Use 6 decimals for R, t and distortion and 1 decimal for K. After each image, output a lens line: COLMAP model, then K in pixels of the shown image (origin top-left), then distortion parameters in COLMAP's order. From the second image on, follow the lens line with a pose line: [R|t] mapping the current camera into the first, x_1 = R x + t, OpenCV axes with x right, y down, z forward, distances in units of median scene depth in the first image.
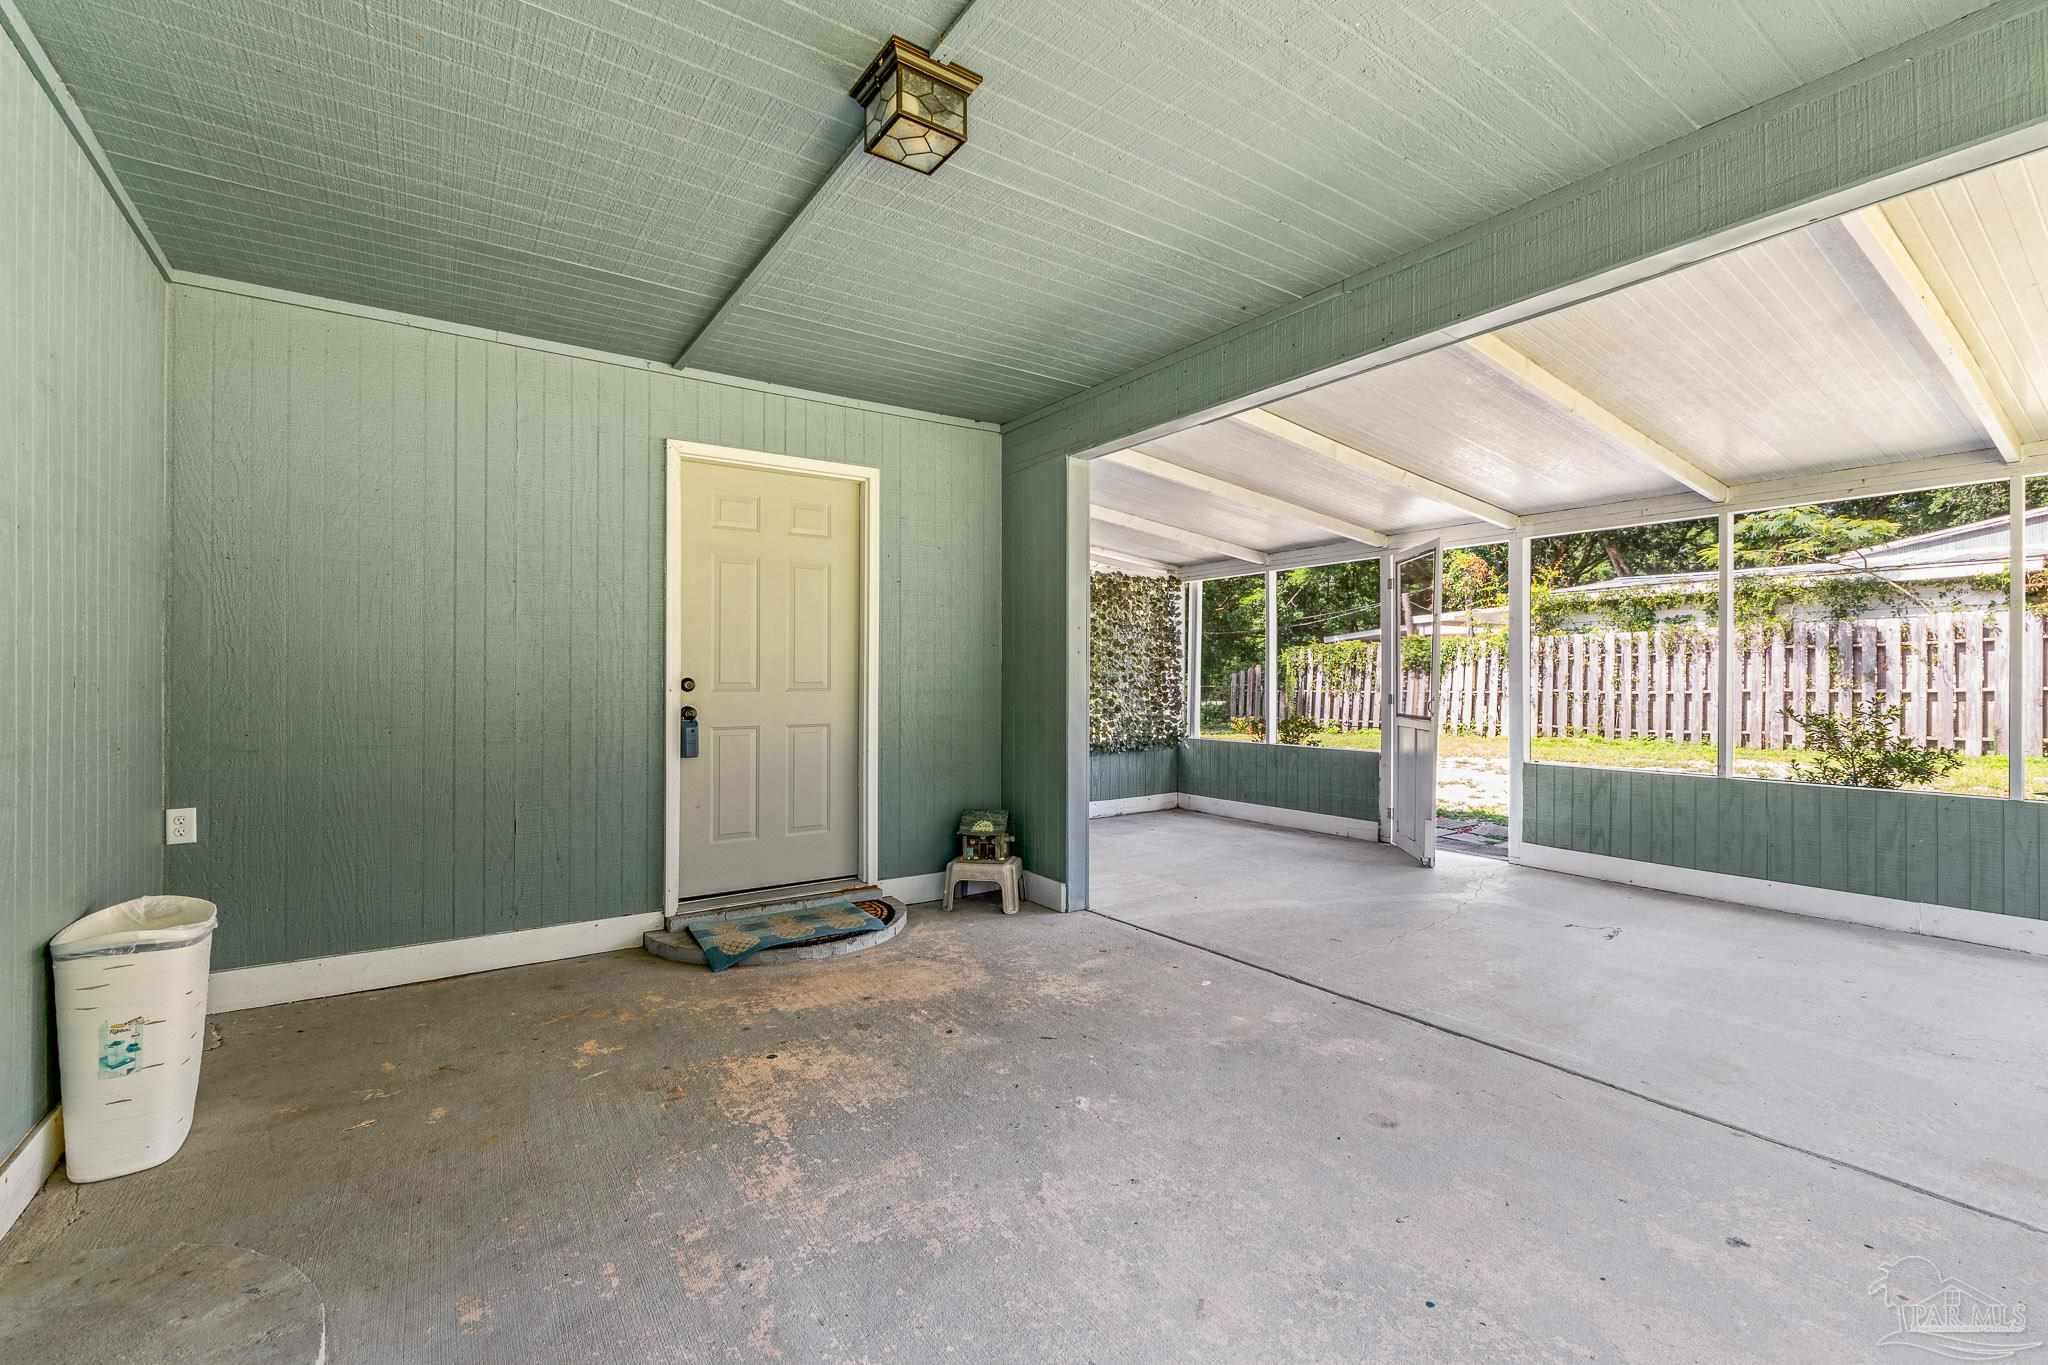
lens RADIAL K [[869.6, 0, 1025.6], [0, 869.6, 682.6], [0, 0, 1]] dist [-0.006485, -0.000810]
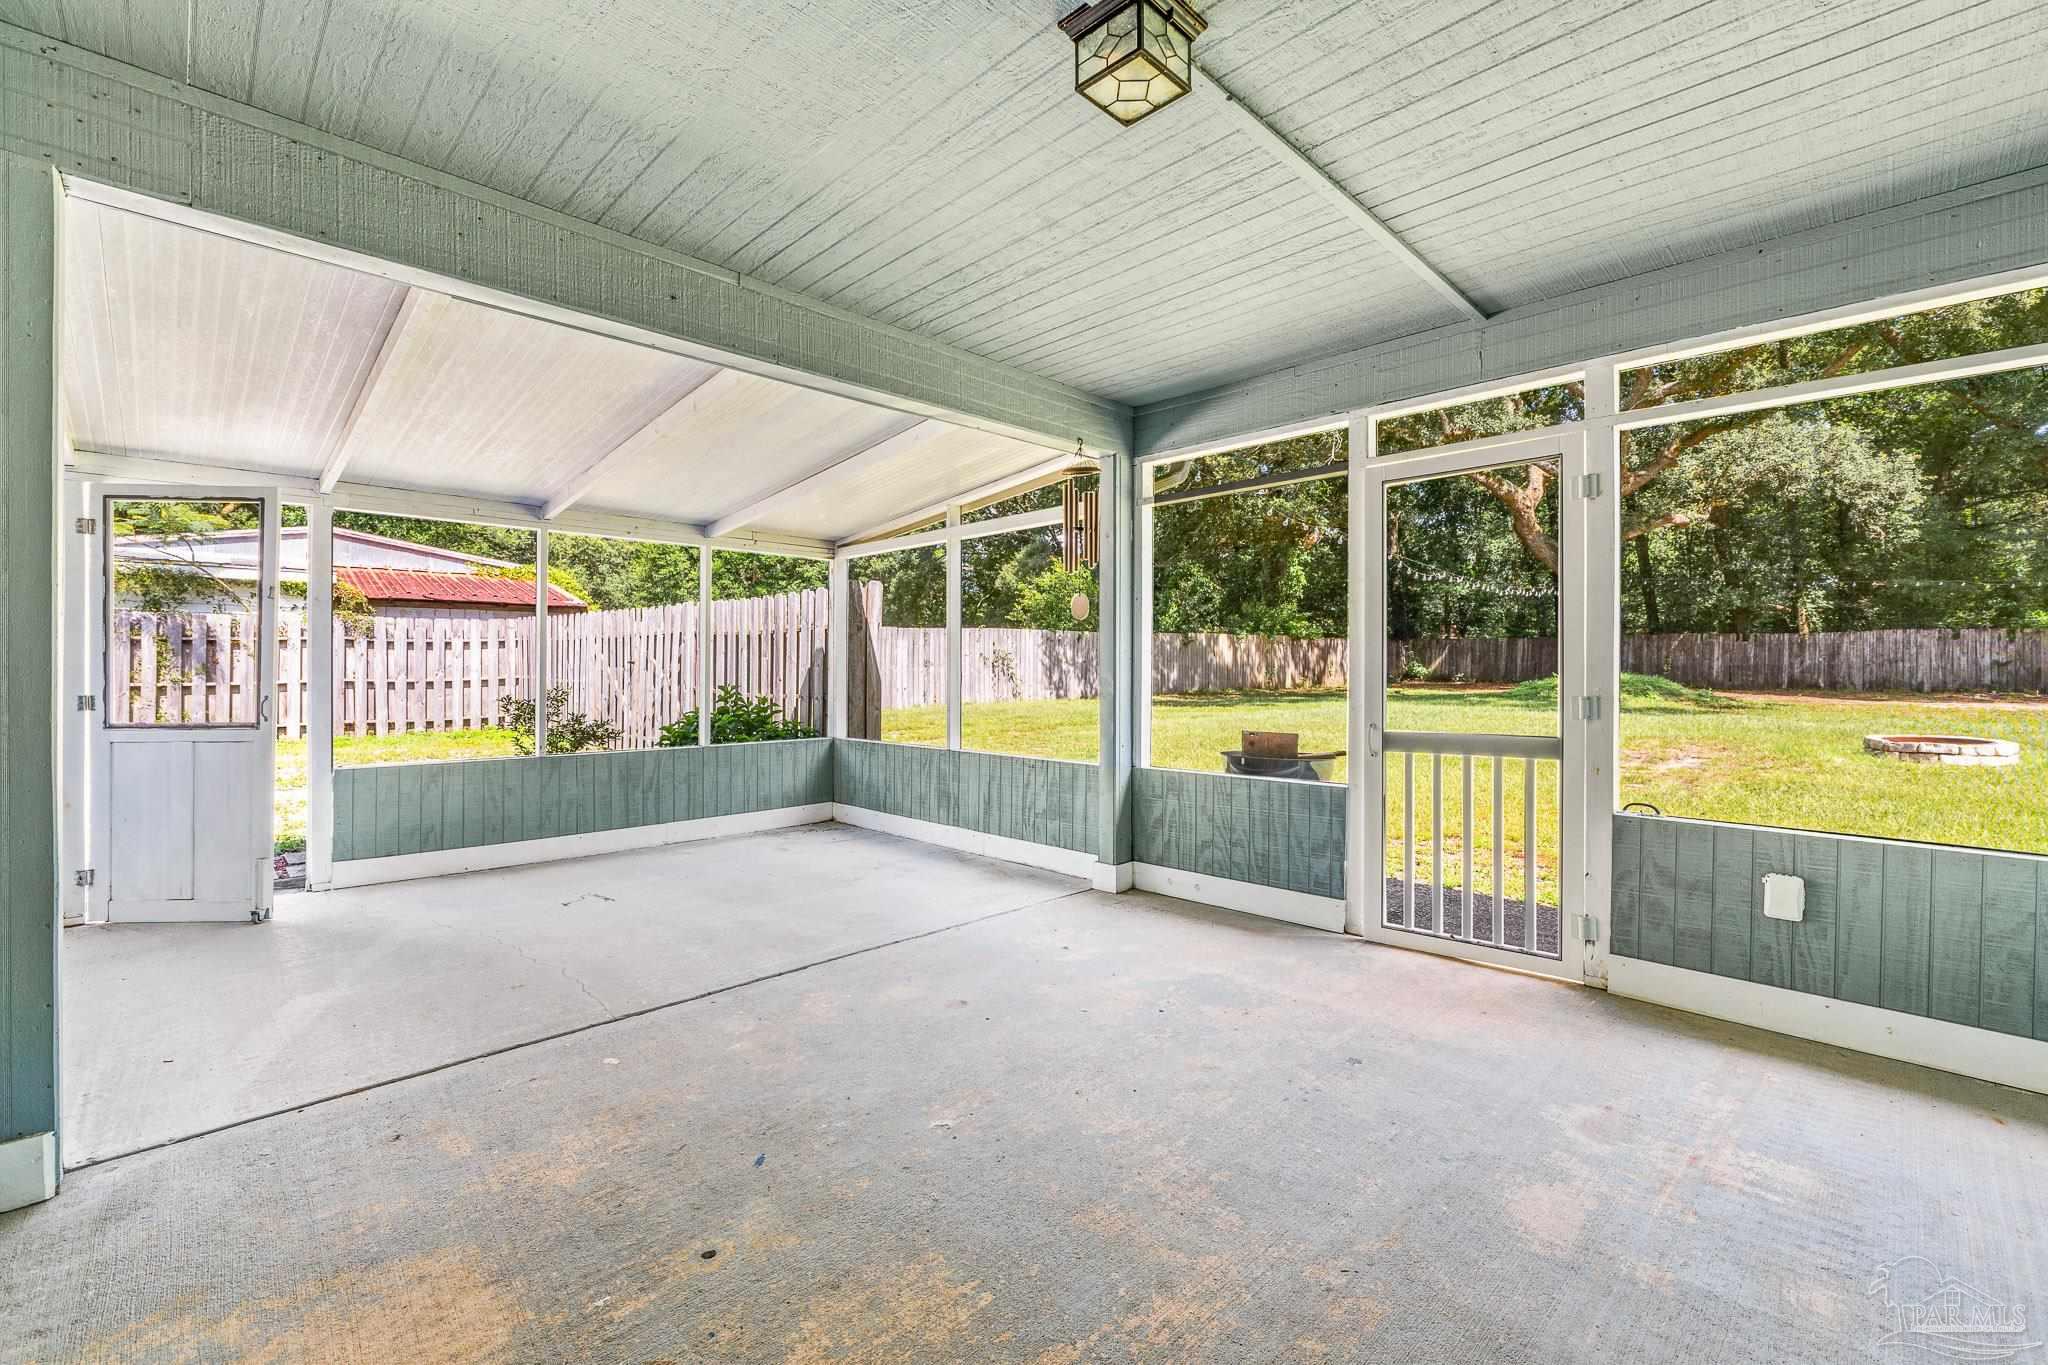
lens RADIAL K [[869.6, 0, 1026.3], [0, 869.6, 675.7], [0, 0, 1]] dist [-0.006485, -0.000810]
pose [[-0.177542, -0.002882, 0.984109, -0.471969], [0.003839, 0.999986, 0.003621, -0.000065], [-0.984106, 0.004421, -0.177528, 0.586023]]
